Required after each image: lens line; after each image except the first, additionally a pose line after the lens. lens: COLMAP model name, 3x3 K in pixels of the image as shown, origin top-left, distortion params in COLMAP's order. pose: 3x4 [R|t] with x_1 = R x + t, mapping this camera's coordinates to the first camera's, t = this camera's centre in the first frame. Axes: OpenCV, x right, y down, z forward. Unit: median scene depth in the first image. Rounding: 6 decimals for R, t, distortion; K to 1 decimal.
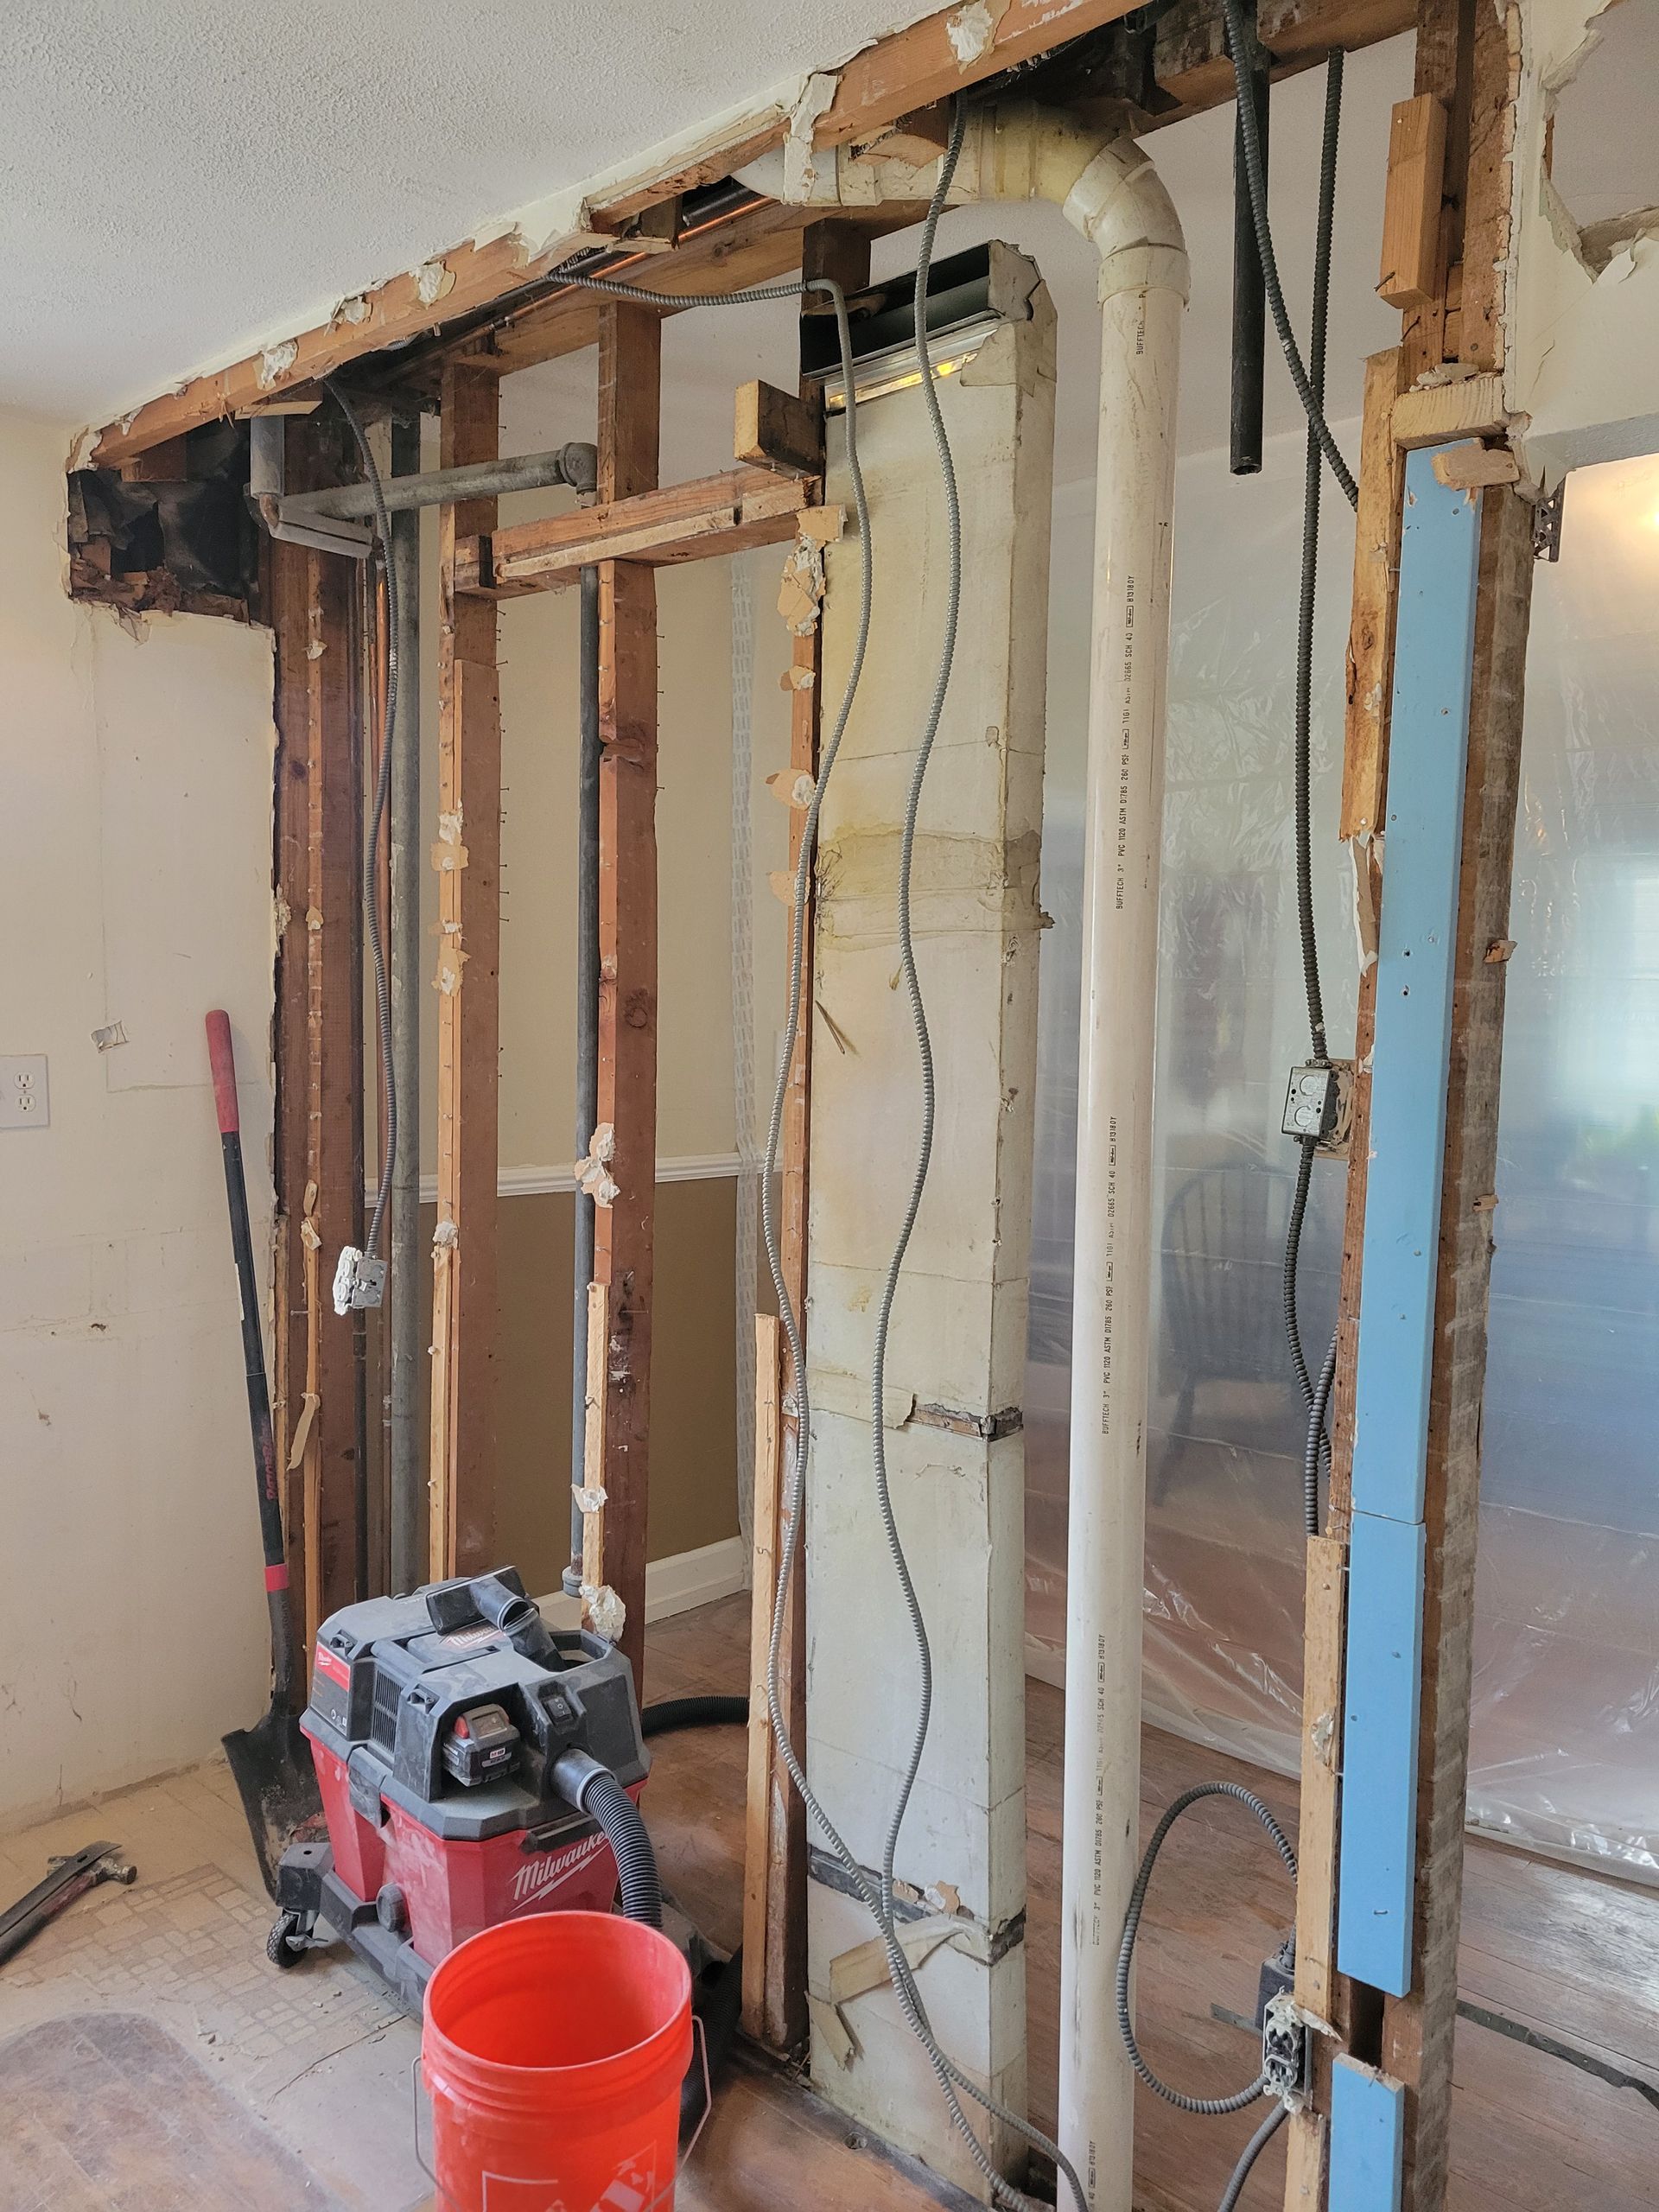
lens RADIAL K [[1572.8, 0, 823.2], [0, 1572.8, 1119.0], [0, 0, 1]] dist [0.041193, -0.024151]
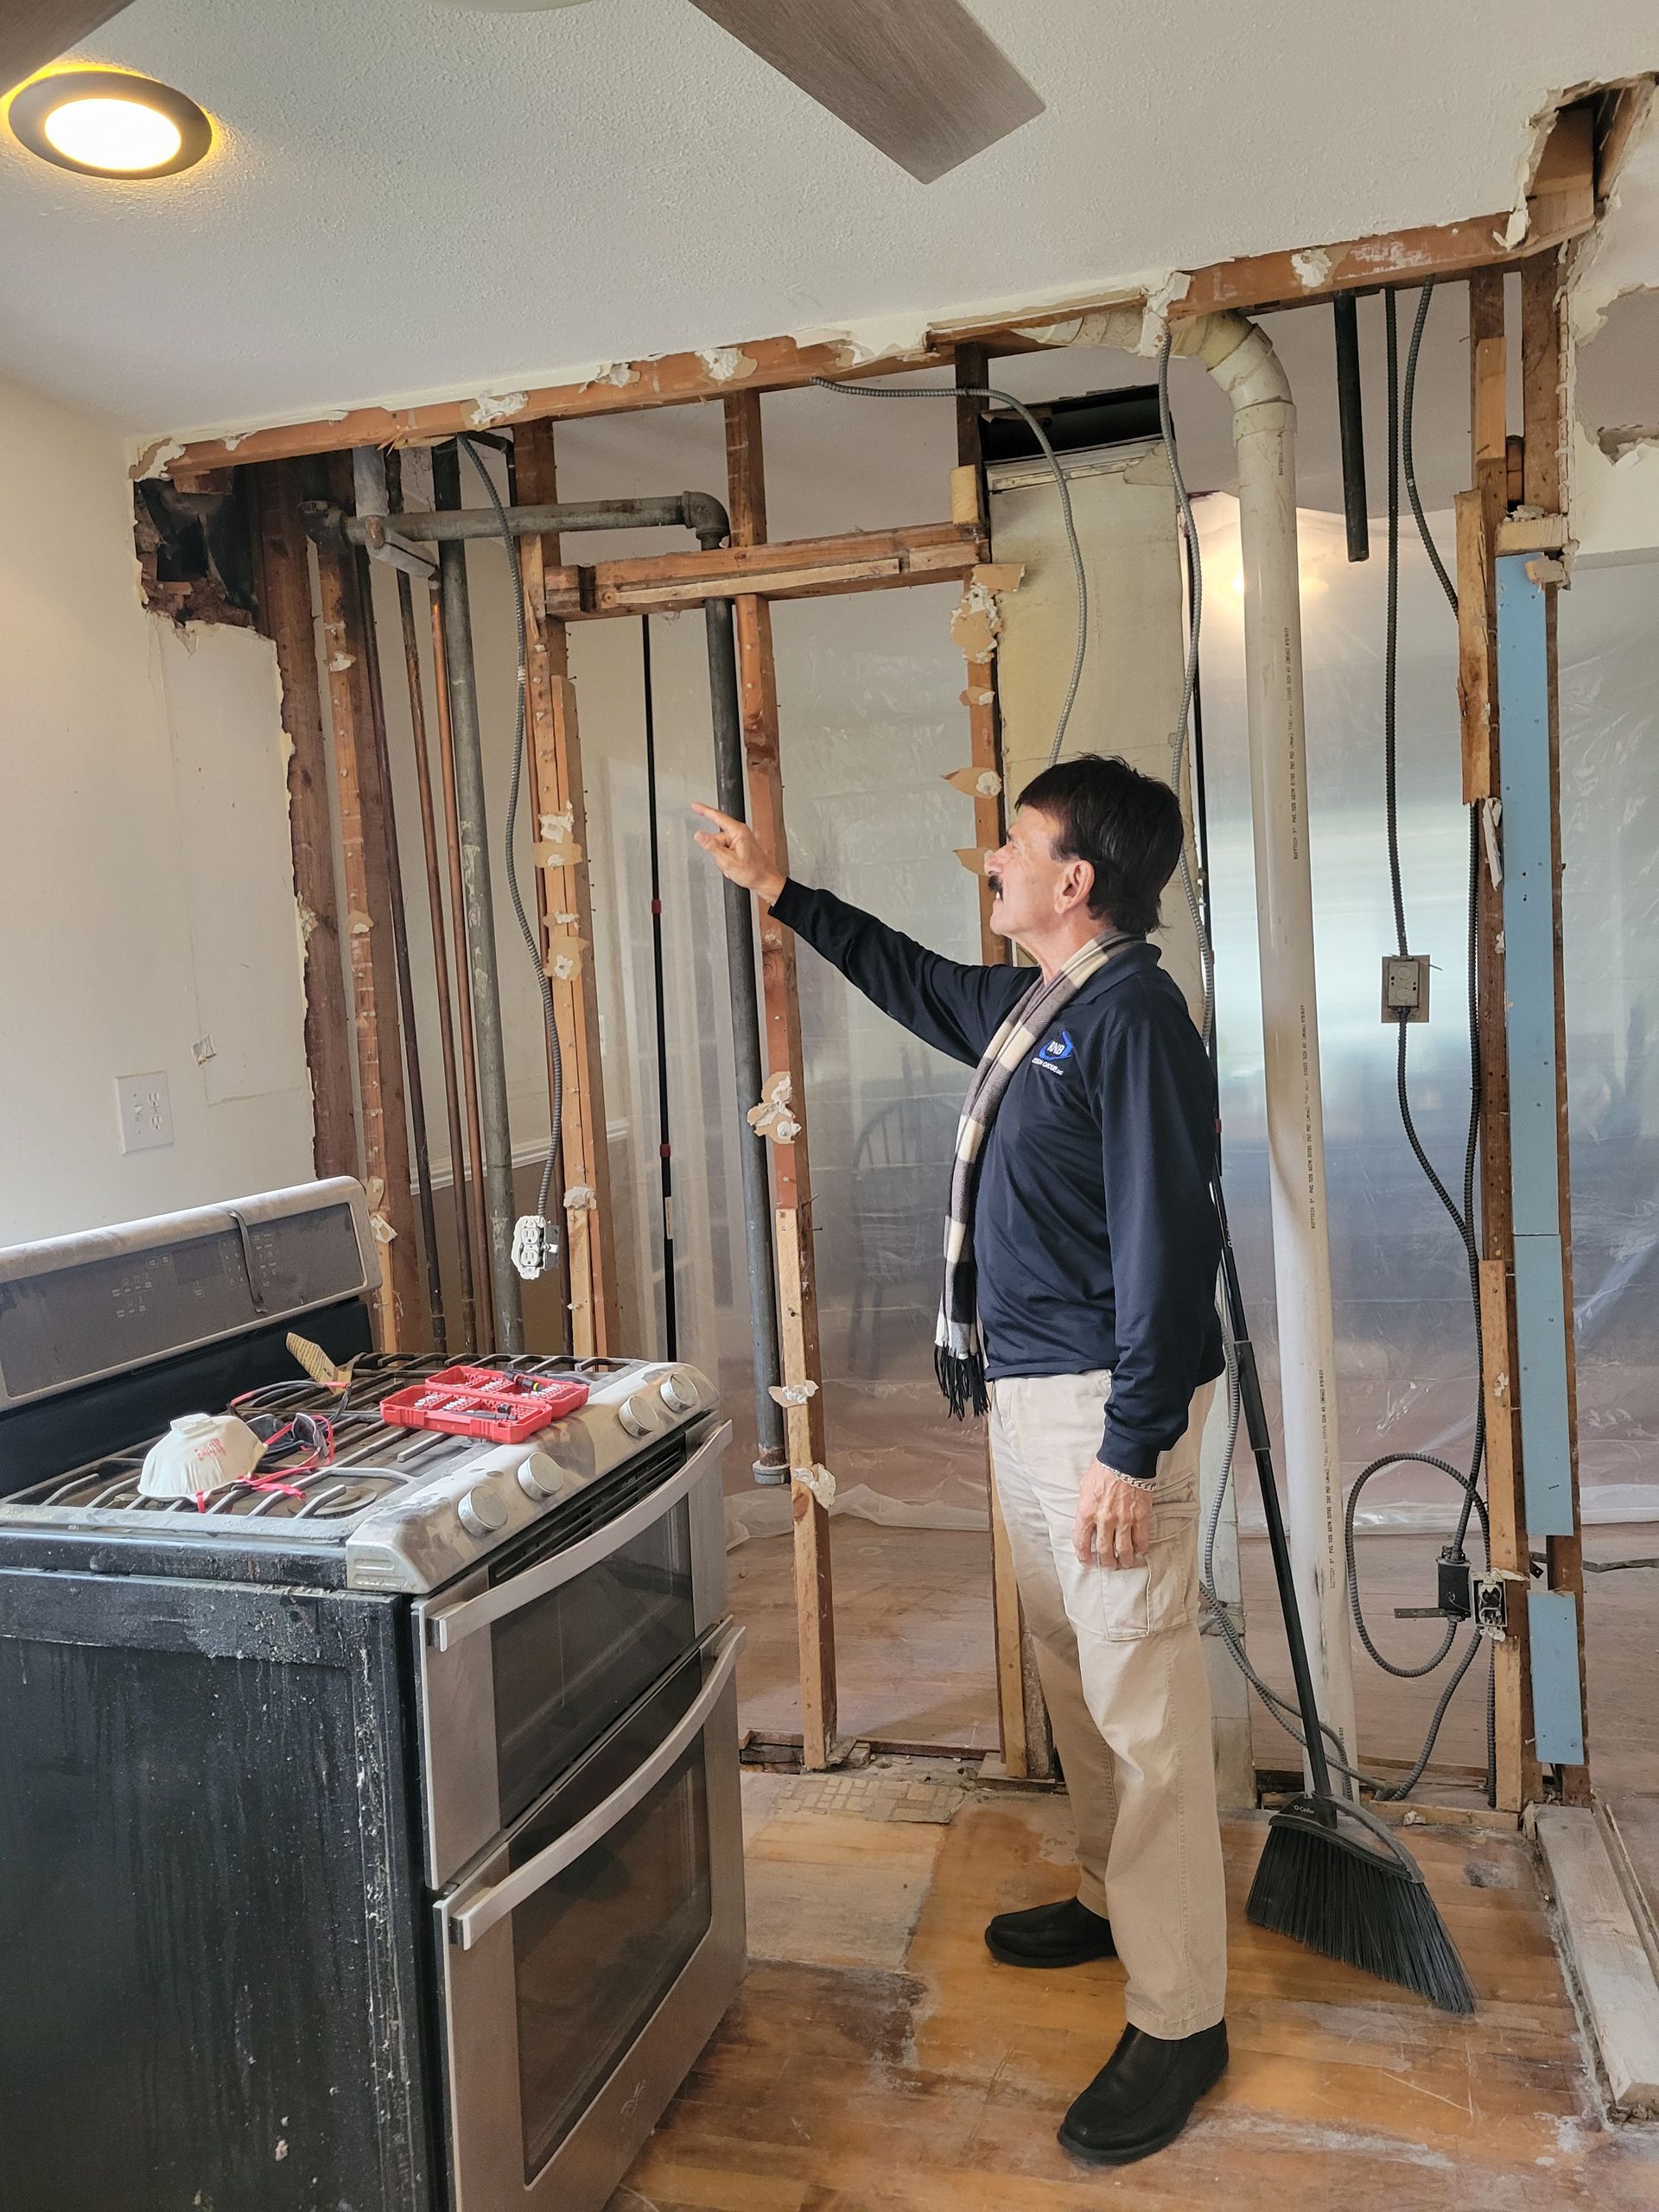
lens RADIAL K [[1572.8, 0, 823.2], [0, 1572.8, 1119.0], [0, 0, 1]] dist [0.041193, -0.024151]
pose [[0.890727, -0.108651, 0.441362, -0.643567], [0.112367, 0.993507, 0.017802, 0.020222], [-0.440431, 0.033738, 0.897152, -0.066969]]
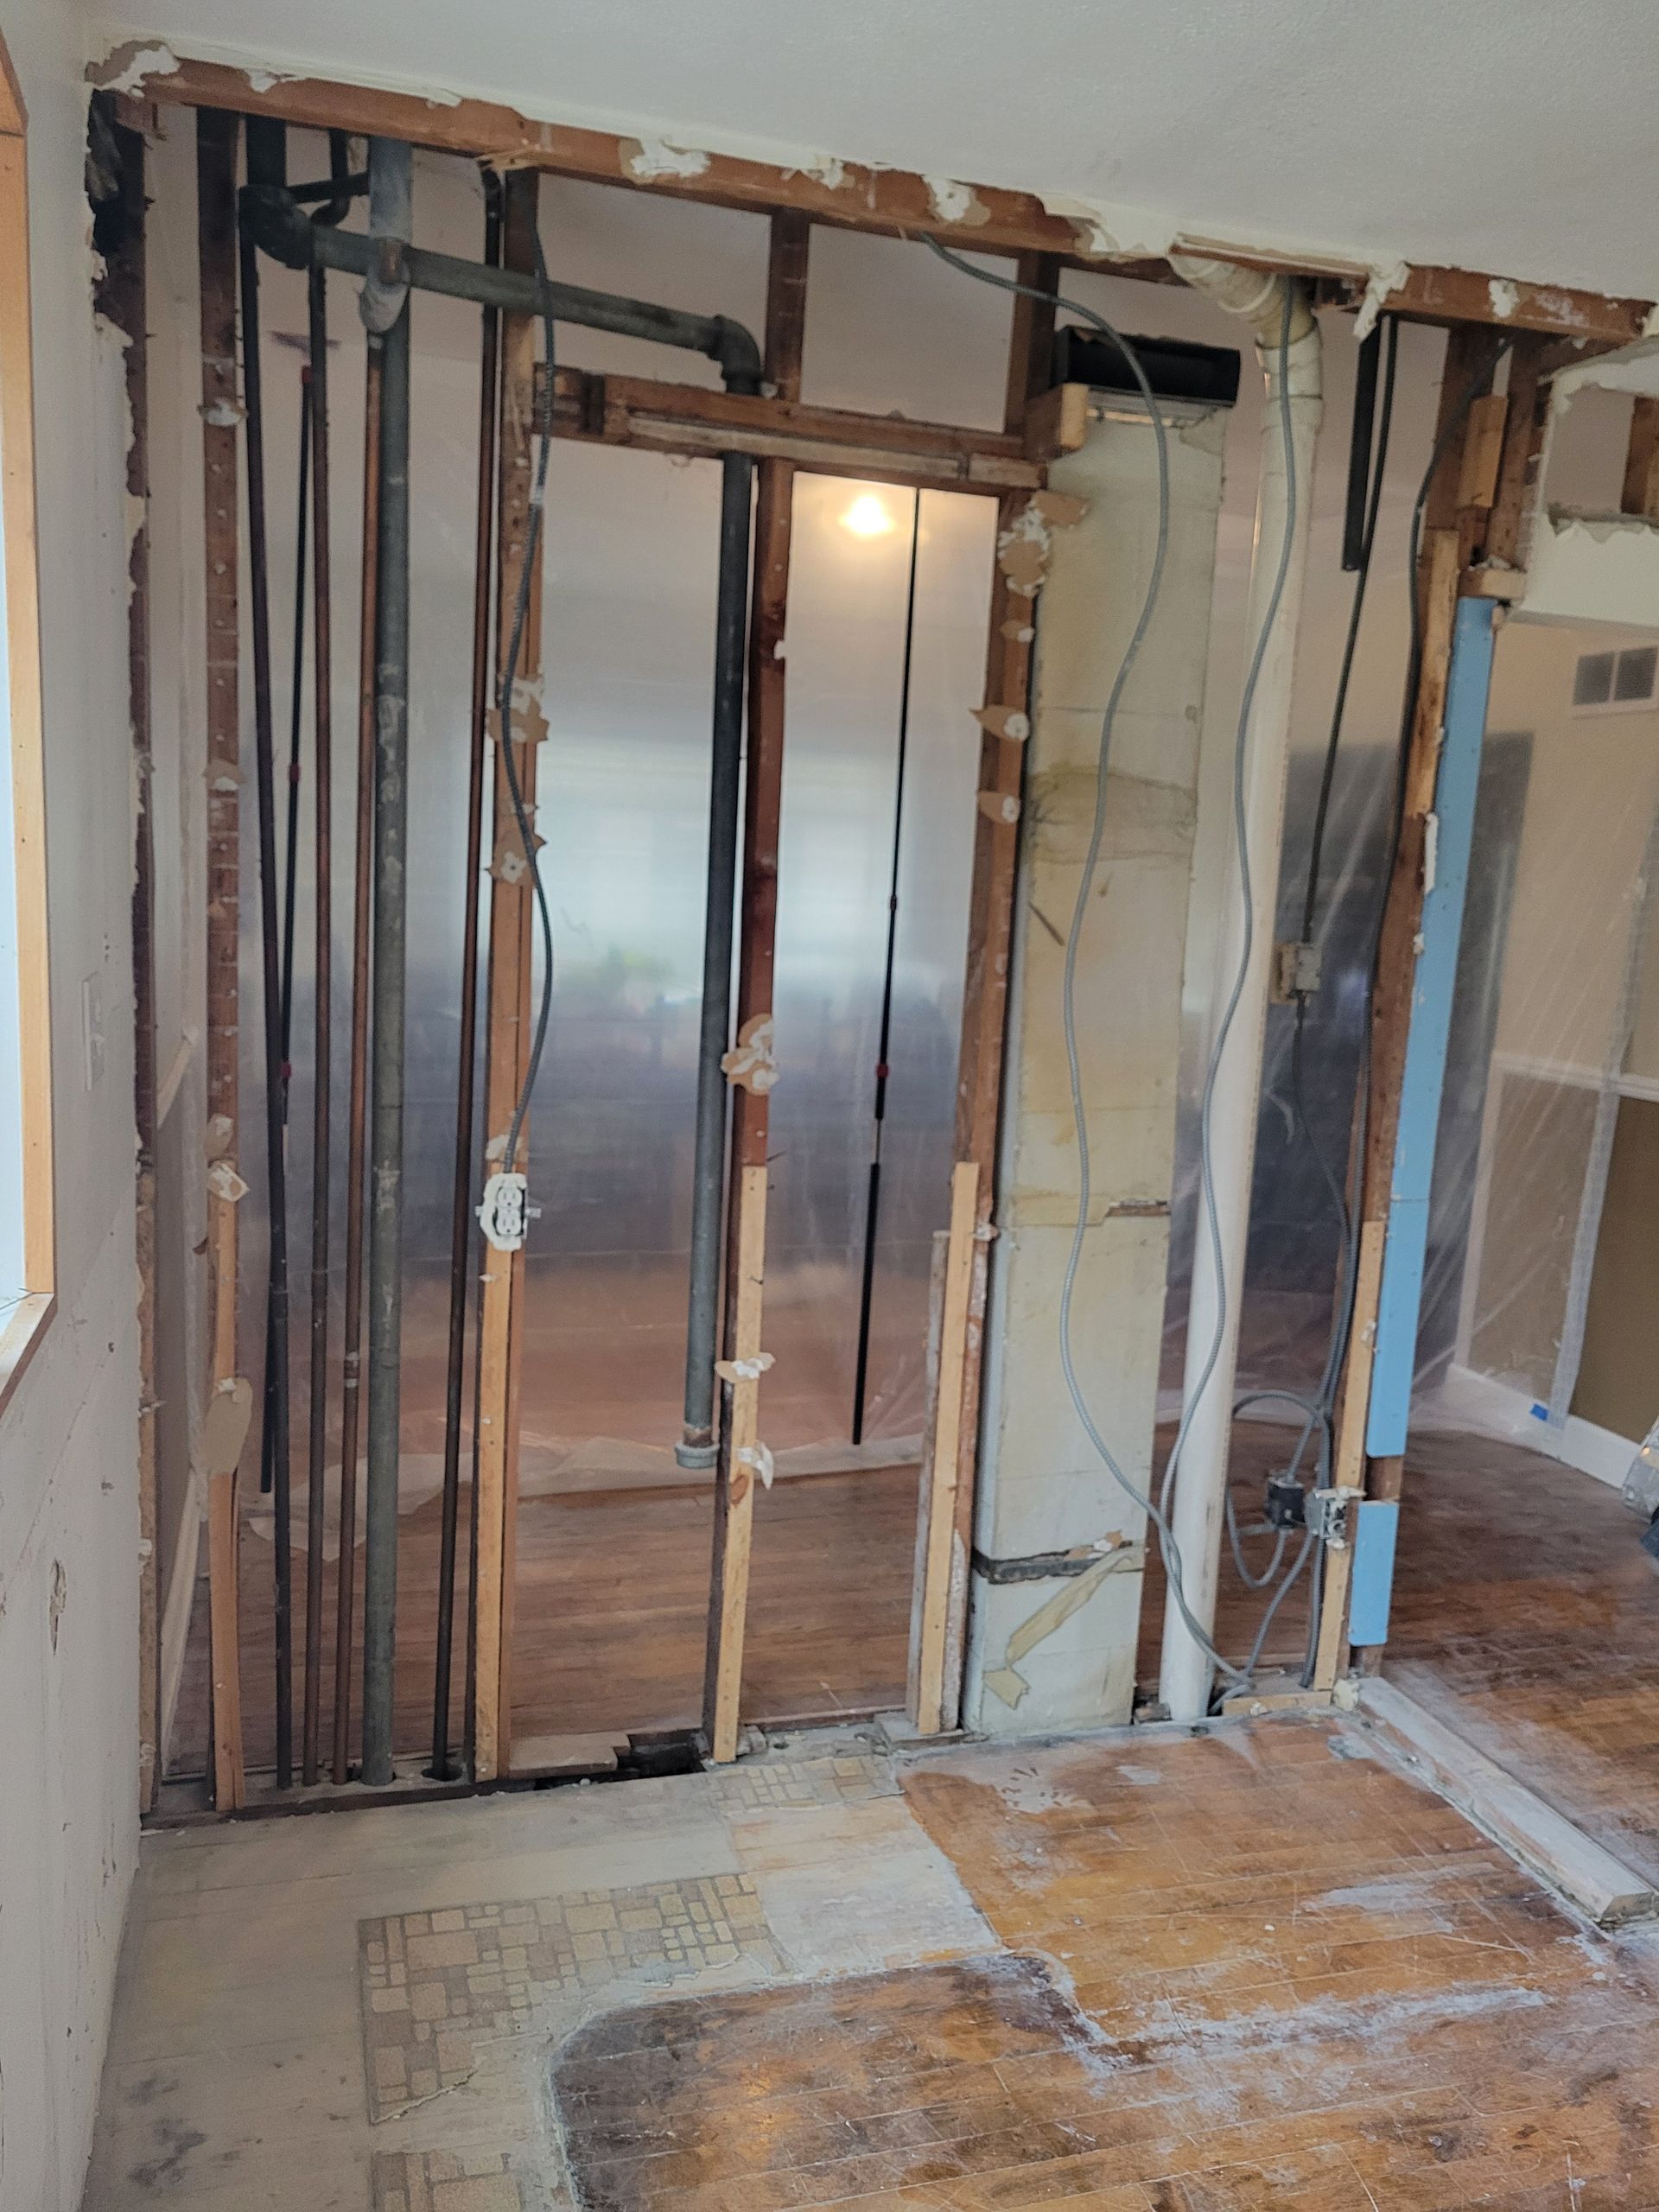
lens RADIAL K [[1613.5, 0, 740.9], [0, 1613.5, 1145.2], [0, 0, 1]] dist [0.021756, -0.009870]
pose [[0.548351, -0.135128, 0.825259, -1.062509], [0.030645, 0.989443, 0.141649, -0.064912], [-0.835687, -0.052383, 0.546703, 0.429226]]
